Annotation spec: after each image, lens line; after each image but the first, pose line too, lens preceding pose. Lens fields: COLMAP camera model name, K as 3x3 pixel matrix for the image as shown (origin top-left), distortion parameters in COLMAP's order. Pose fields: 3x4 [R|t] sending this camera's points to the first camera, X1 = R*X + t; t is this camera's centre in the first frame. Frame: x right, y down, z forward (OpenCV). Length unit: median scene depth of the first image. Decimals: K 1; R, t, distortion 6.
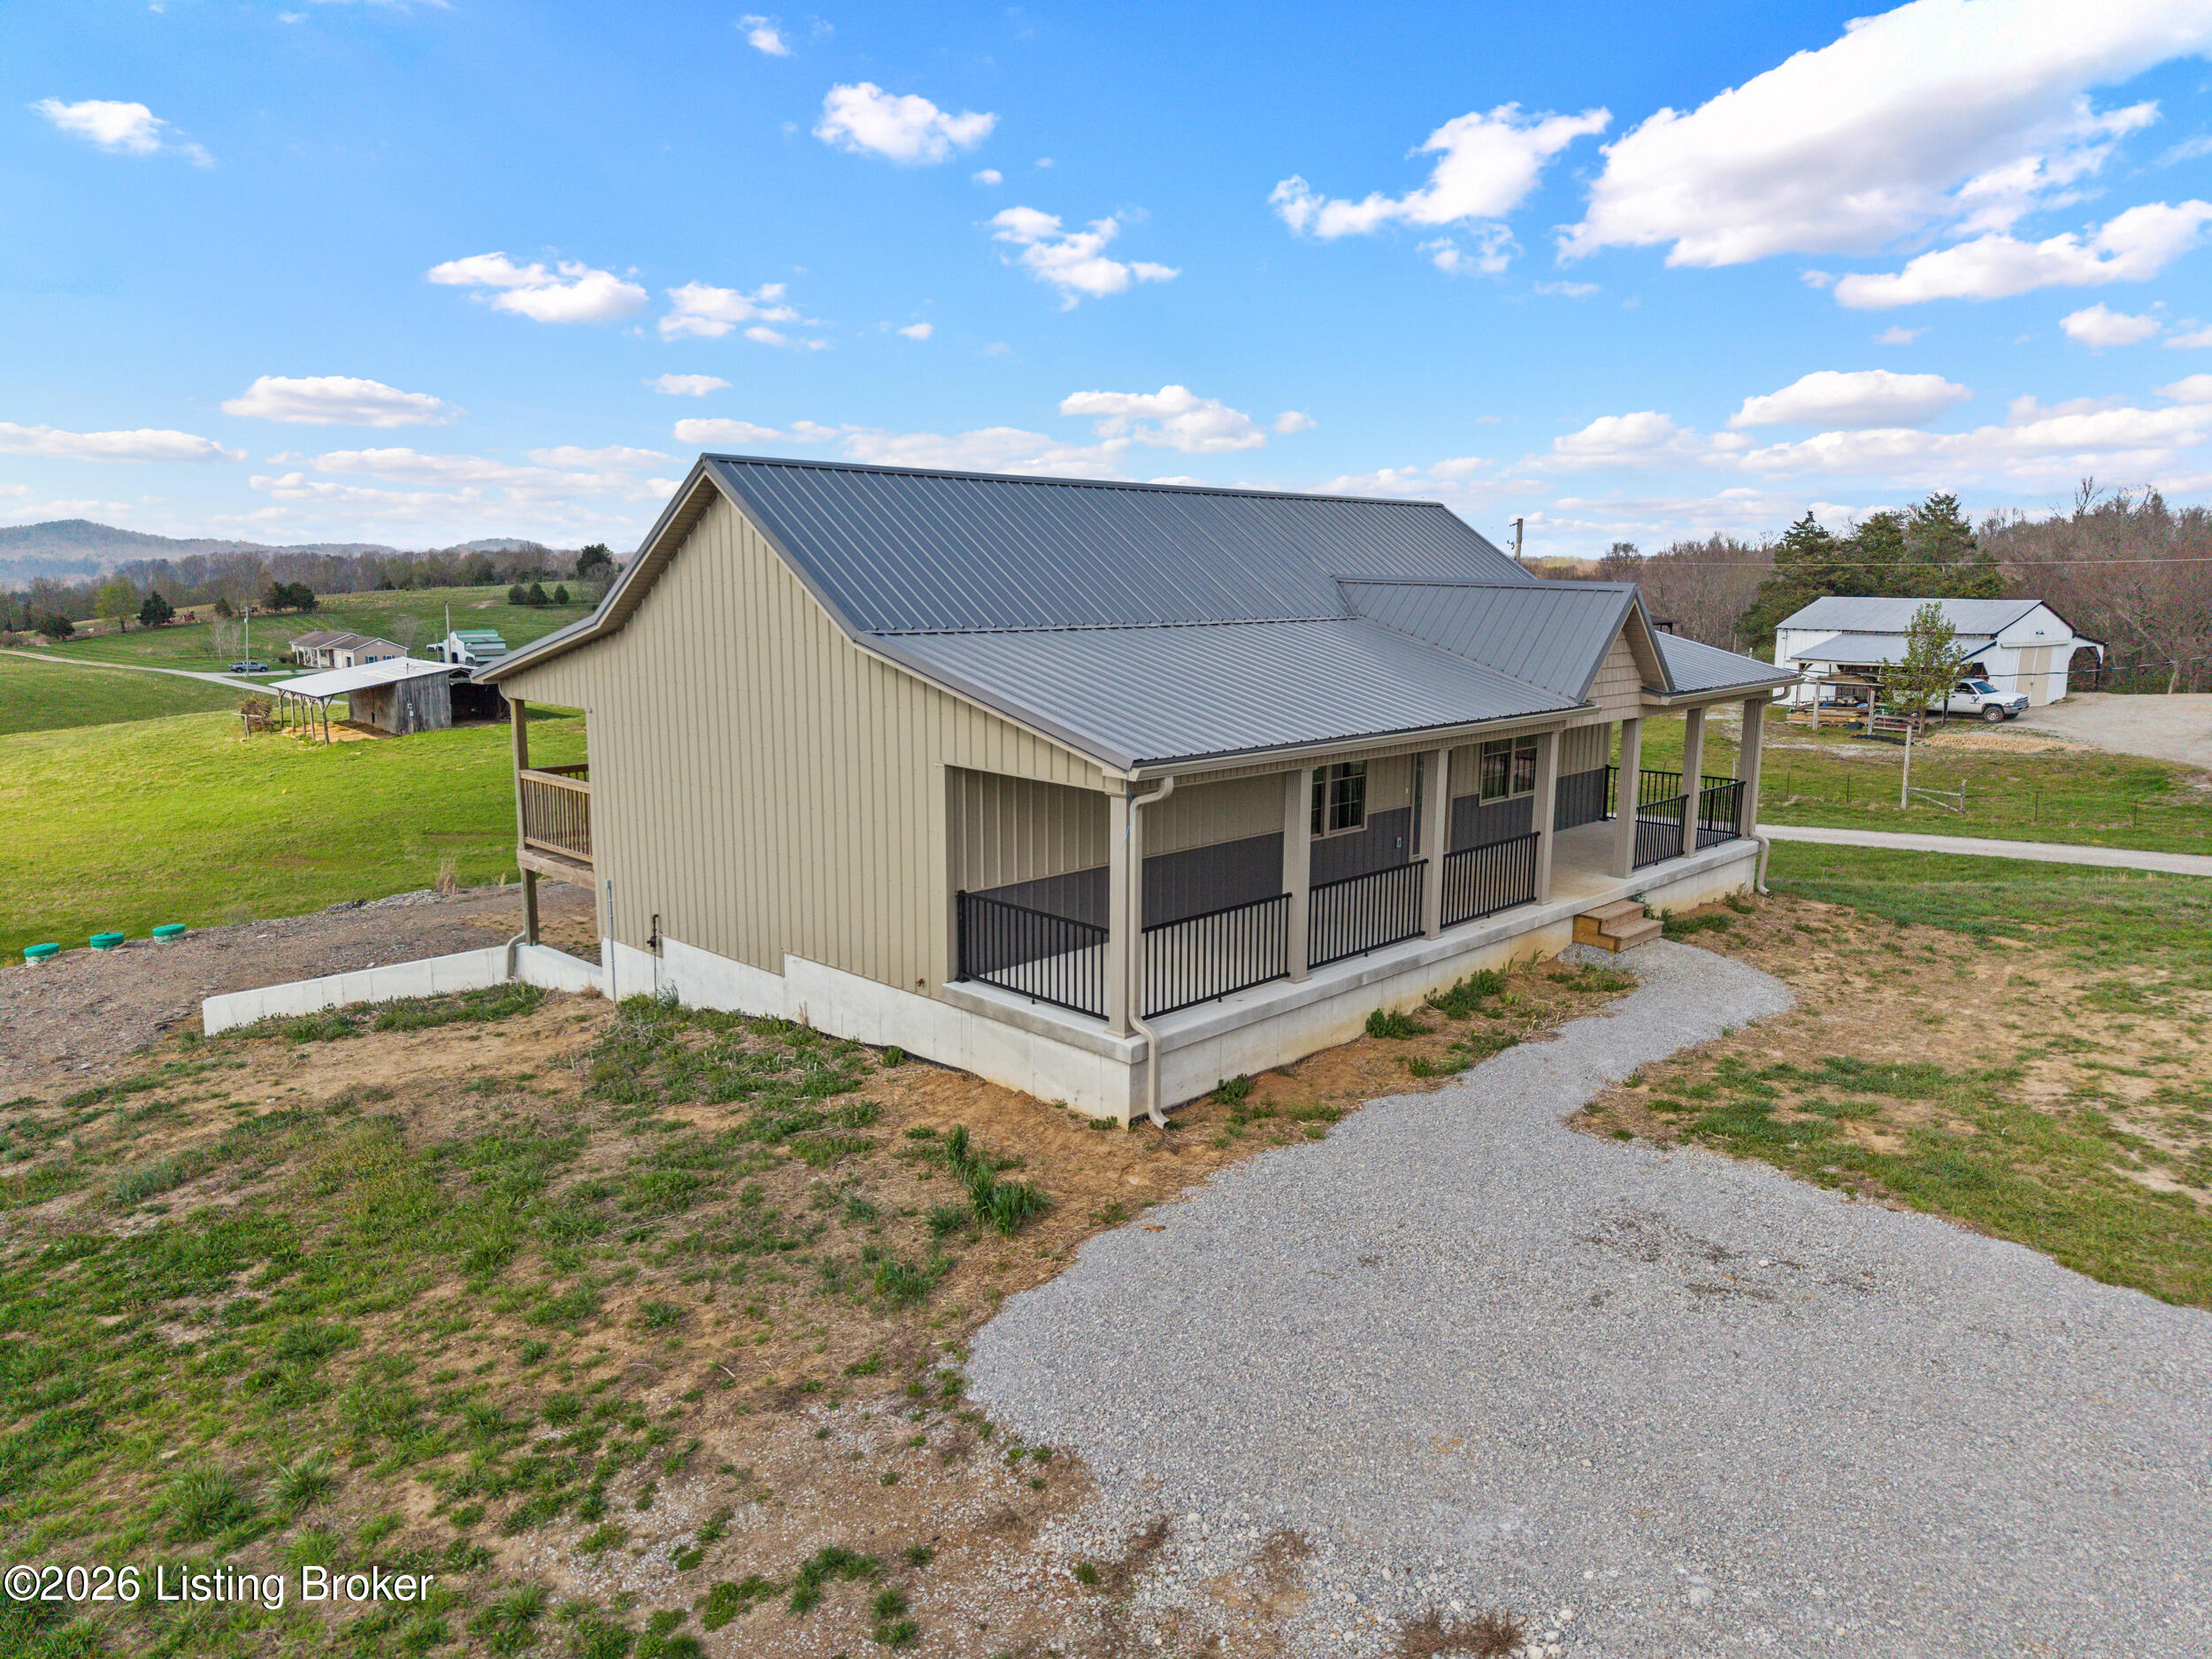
lens RADIAL K [[1481.7, 0, 1106.0], [0, 1481.7, 829.5], [0, 0, 1]] dist [-0.007414, -0.007372]
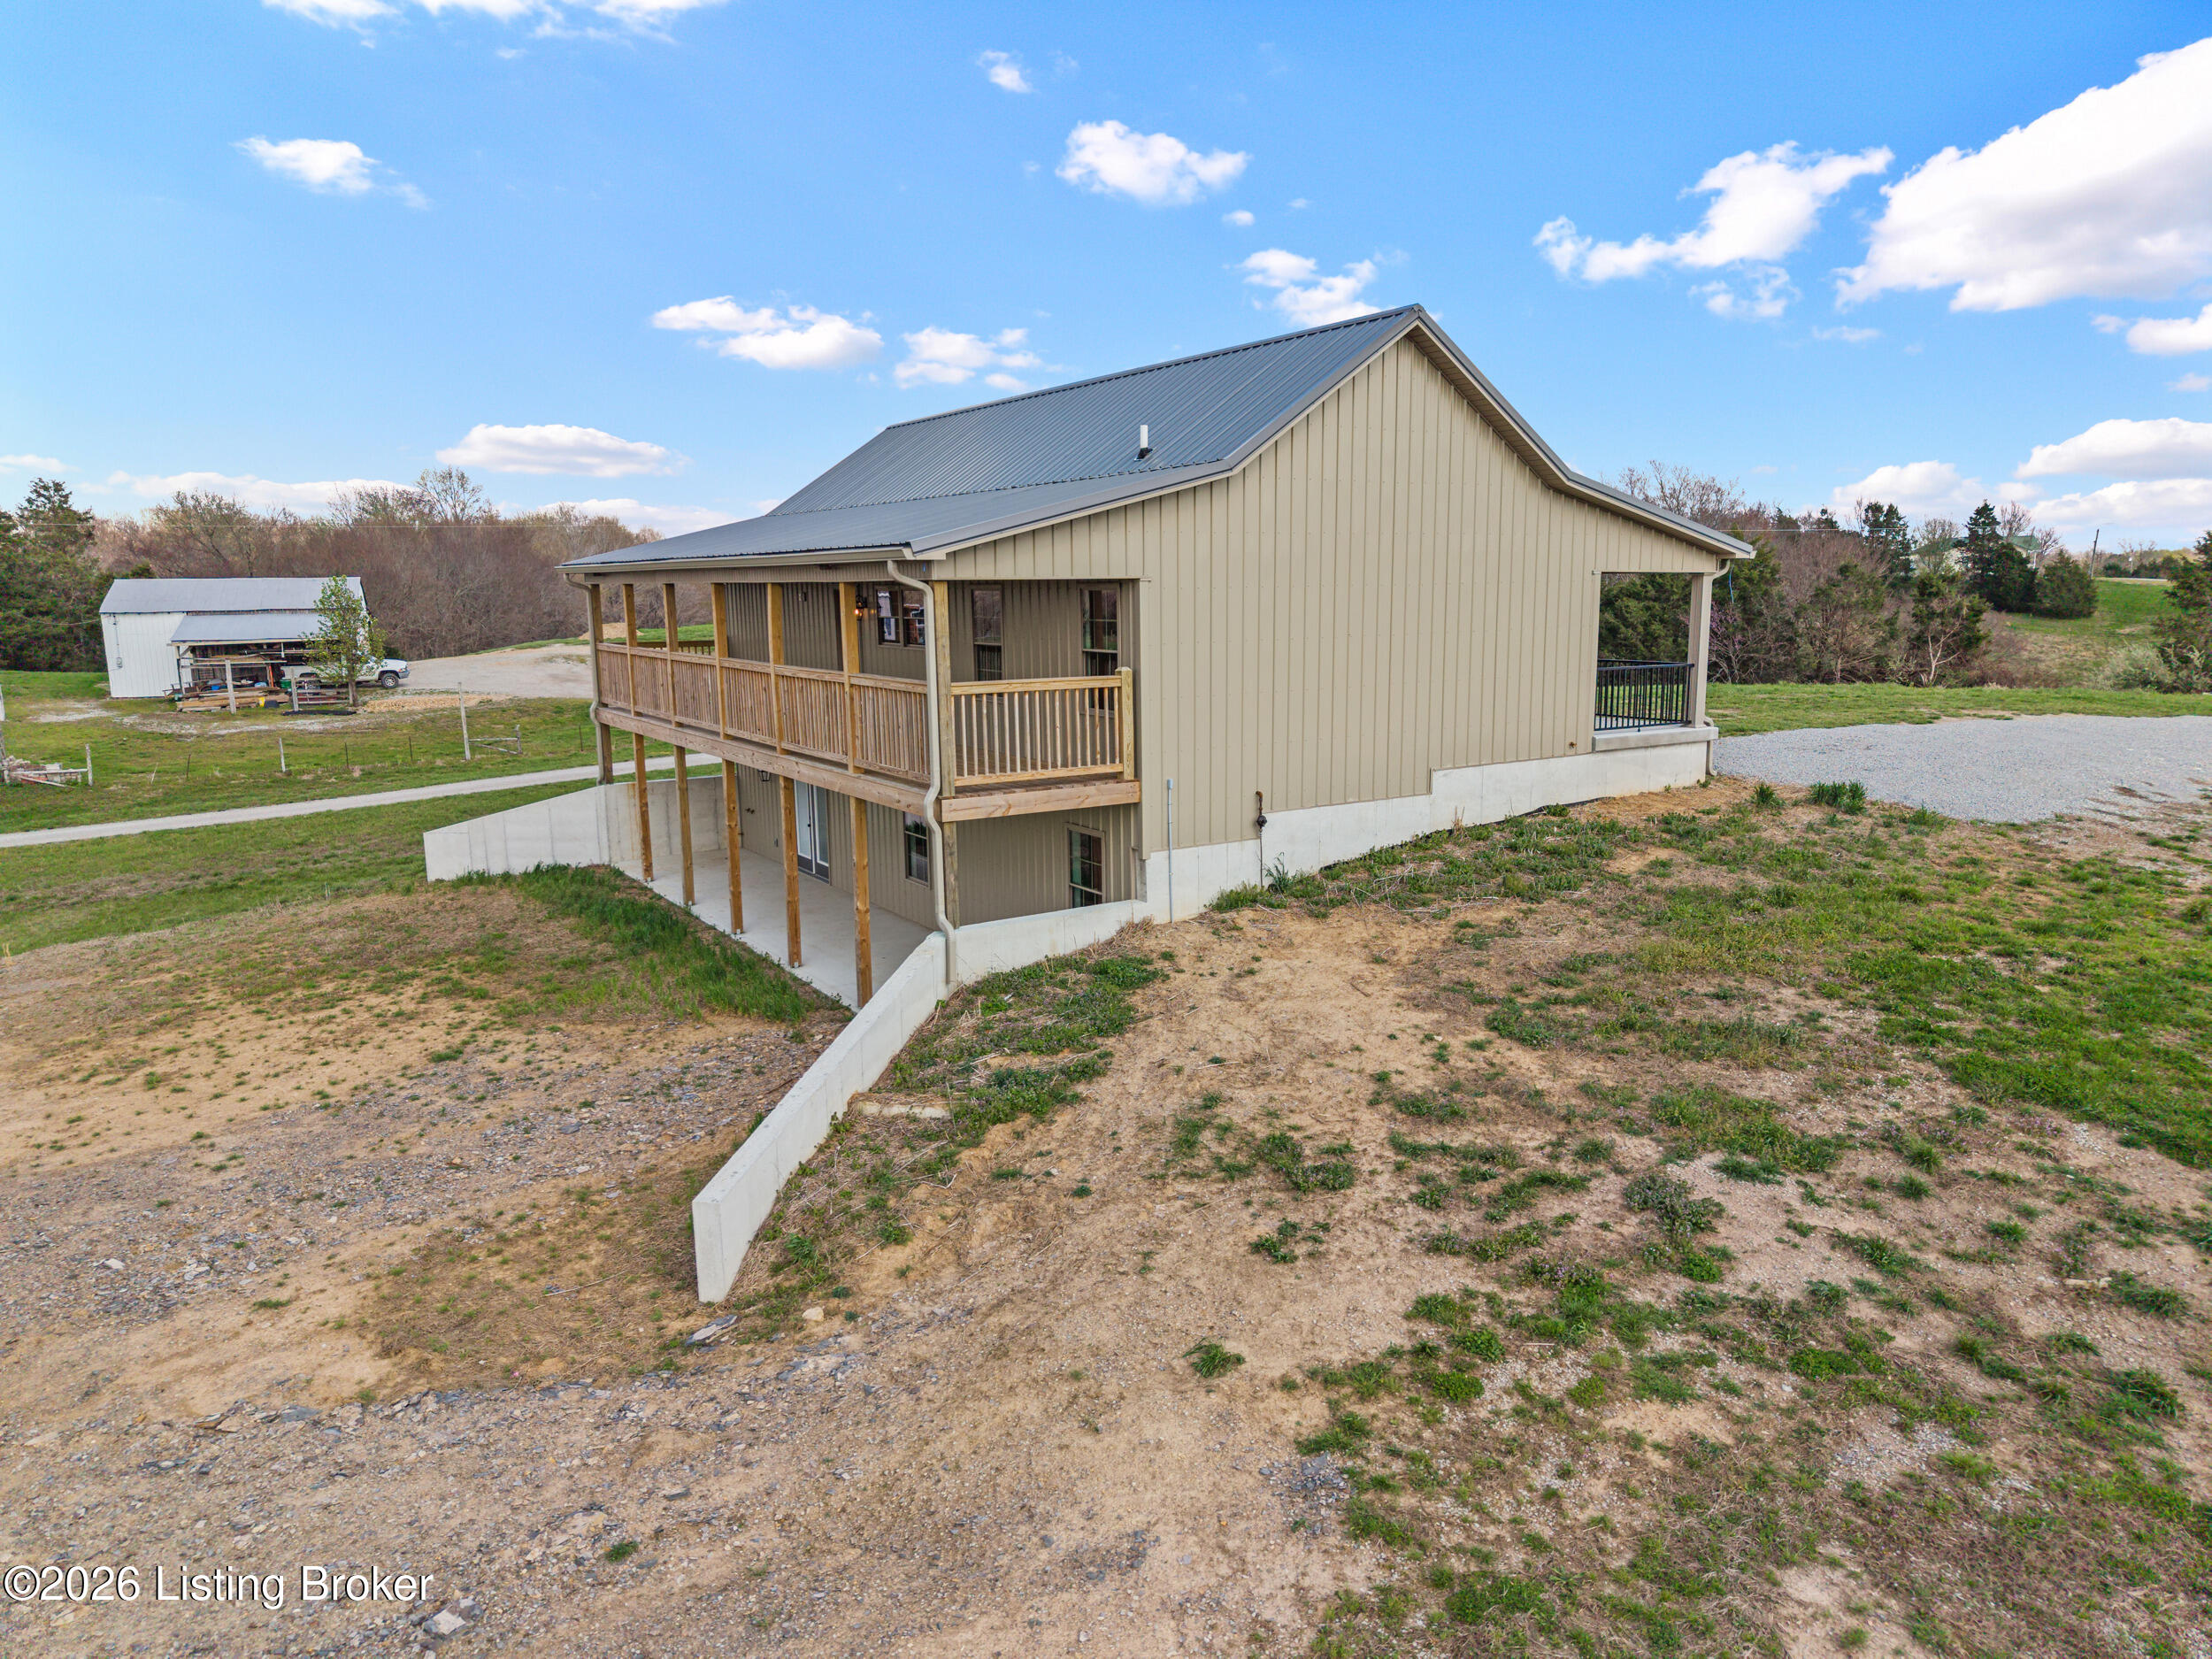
lens RADIAL K [[1481.7, 0, 1106.0], [0, 1481.7, 829.5], [0, 0, 1]] dist [-0.007414, -0.007372]
pose [[0.234294, -0.166990, 0.957716, -1.343003], [0.178112, 0.975835, 0.126577, -0.059155], [-0.955710, 0.140925, 0.258376, 0.941414]]
